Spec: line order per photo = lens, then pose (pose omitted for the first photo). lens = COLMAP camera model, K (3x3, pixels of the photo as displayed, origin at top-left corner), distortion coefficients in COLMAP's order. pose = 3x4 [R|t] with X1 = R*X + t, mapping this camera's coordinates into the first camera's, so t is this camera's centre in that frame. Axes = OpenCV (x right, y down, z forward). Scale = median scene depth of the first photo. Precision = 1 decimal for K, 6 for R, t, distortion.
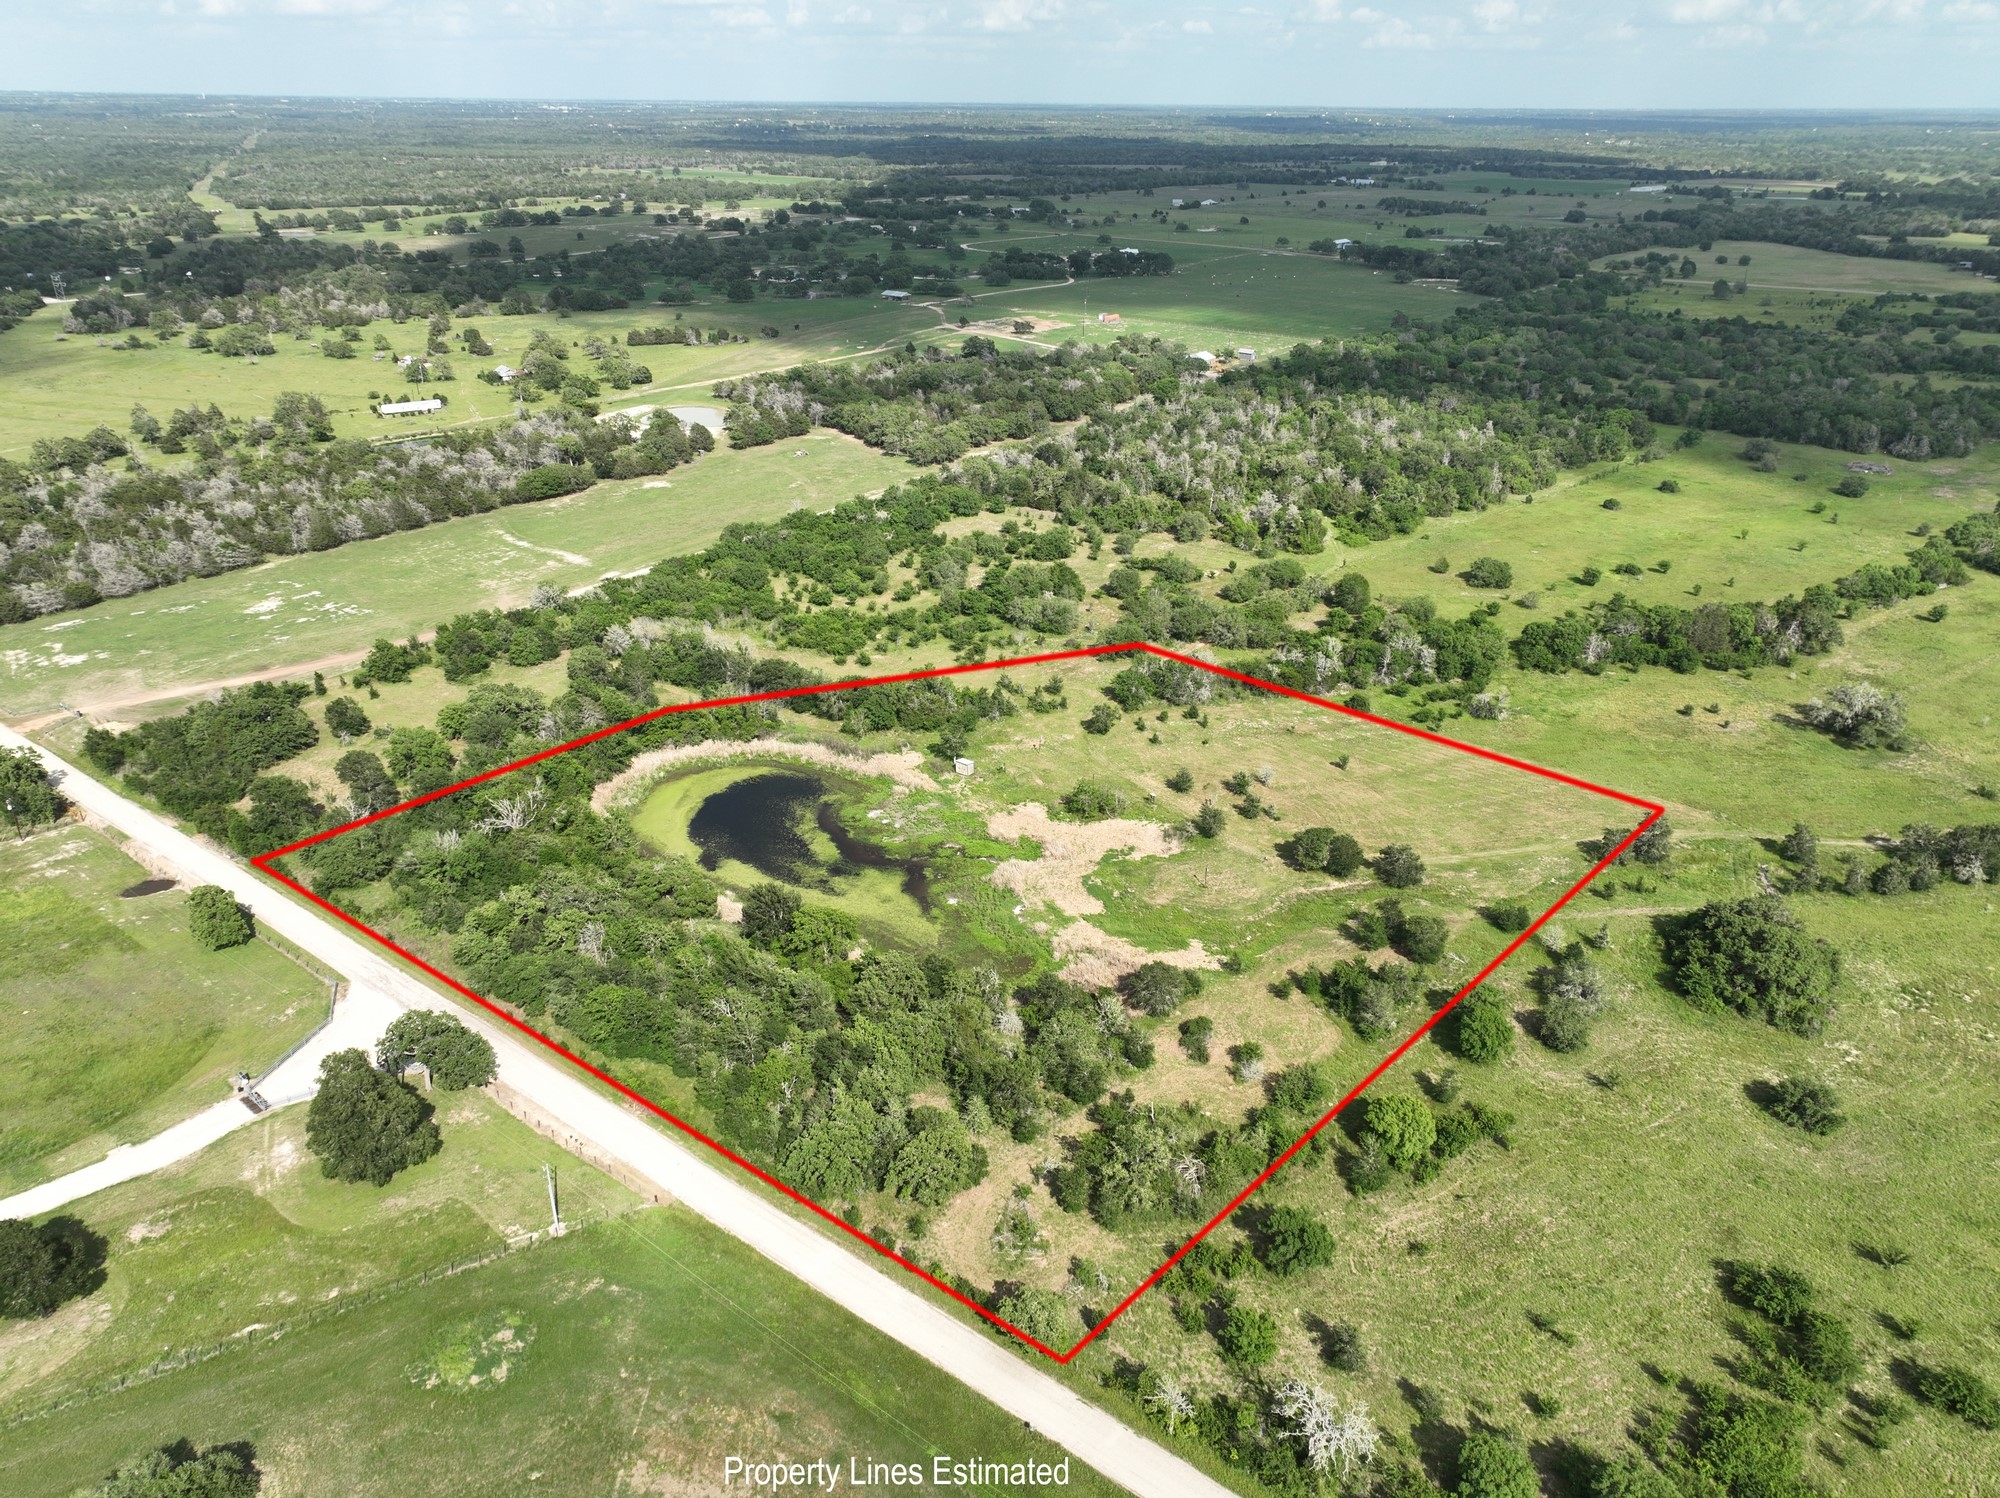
lens RADIAL K [[1405.6, 0, 1004.5], [0, 1405.6, 751.7], [0, 0, 1]] dist [-0.002129, 0.021459]
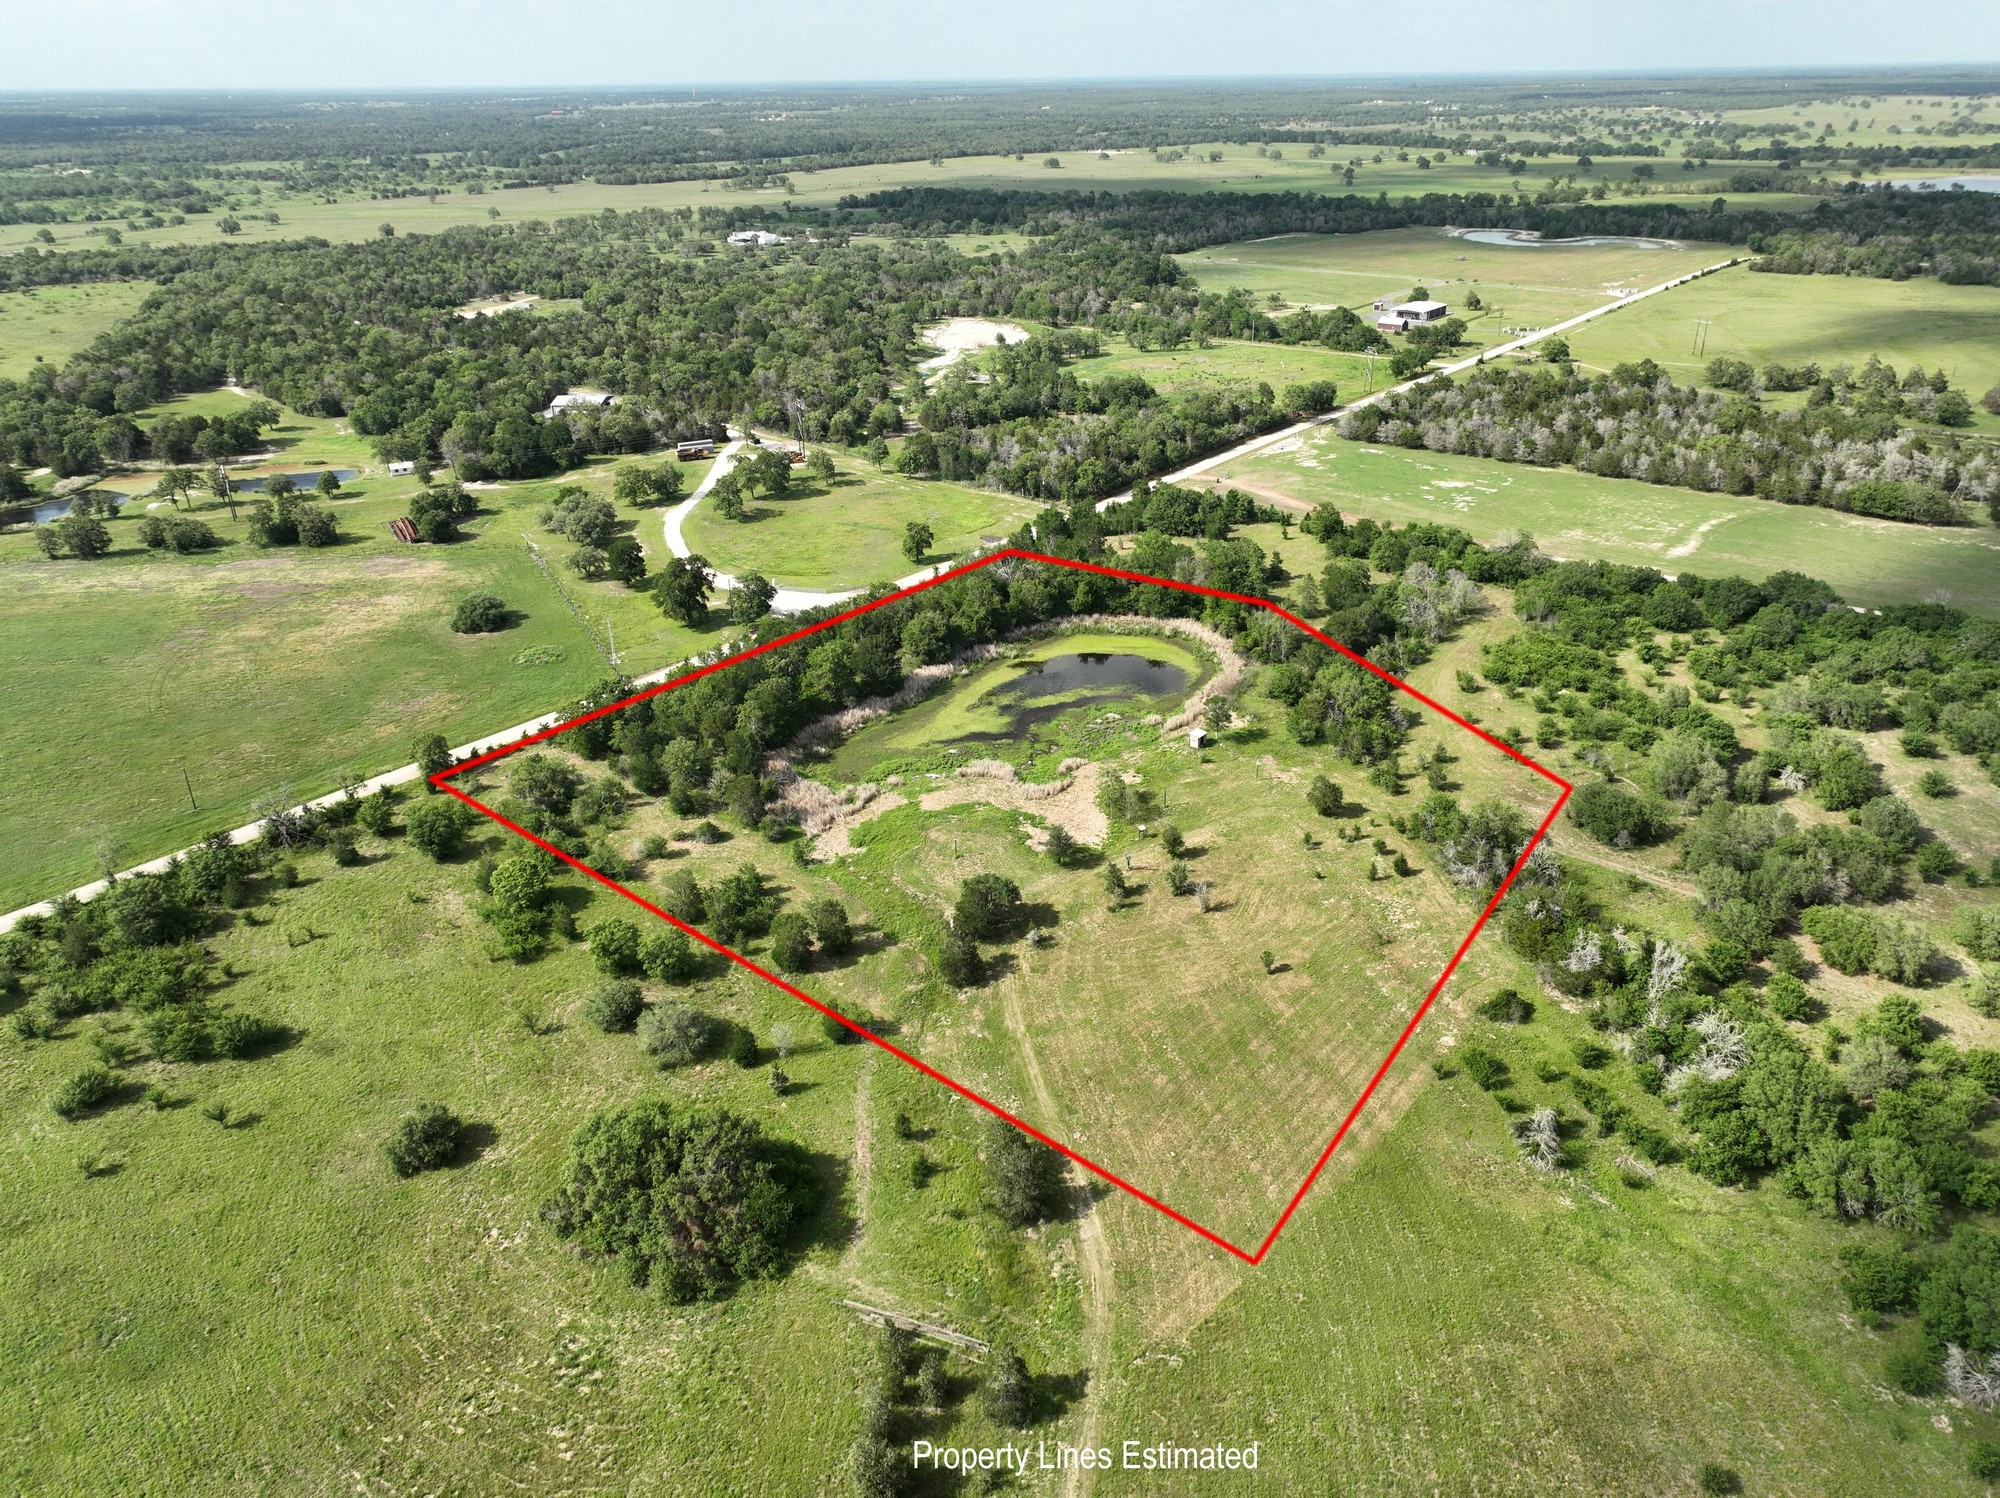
lens RADIAL K [[1405.6, 0, 1004.5], [0, 1405.6, 751.7], [0, 0, 1]] dist [-0.002129, 0.021459]
pose [[-0.013022, 0.431260, -0.902134, 0.830622], [-0.412459, 0.819561, 0.397740, -0.304532], [0.910883, 0.377273, 0.167205, 0.714360]]
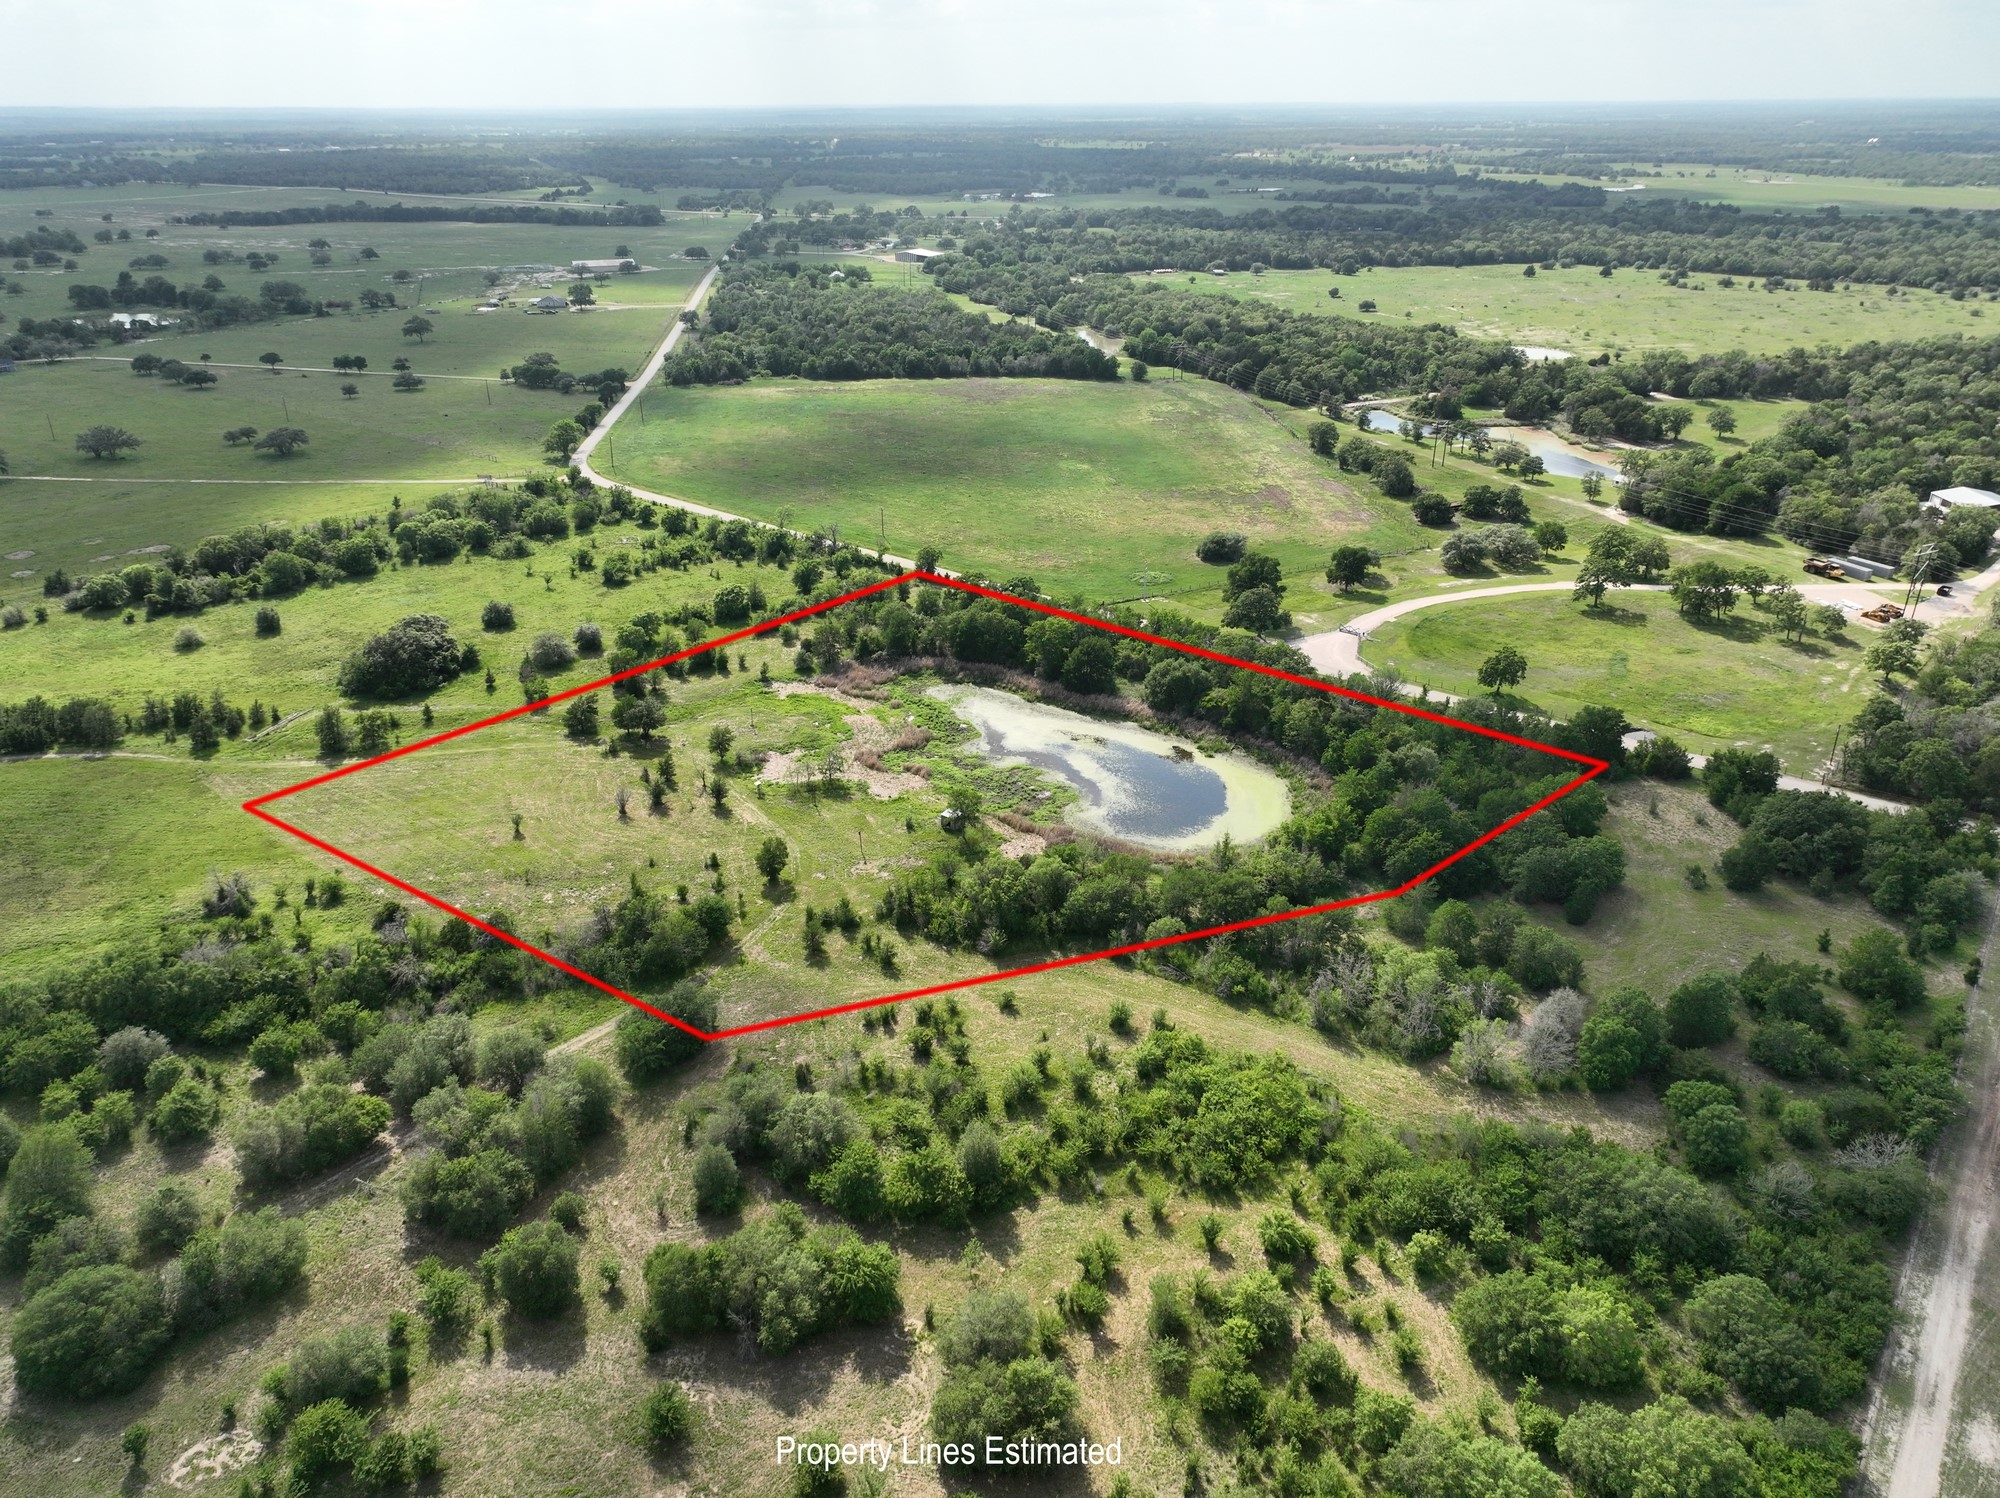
lens RADIAL K [[1405.6, 0, 1004.5], [0, 1405.6, 751.7], [0, 0, 1]] dist [-0.002129, 0.021459]
pose [[-0.999991, -0.001812, -0.003915, -0.057556], [-0.004166, 0.640926, 0.767591, -0.686451], [0.001118, 0.767601, -0.640928, 1.514590]]
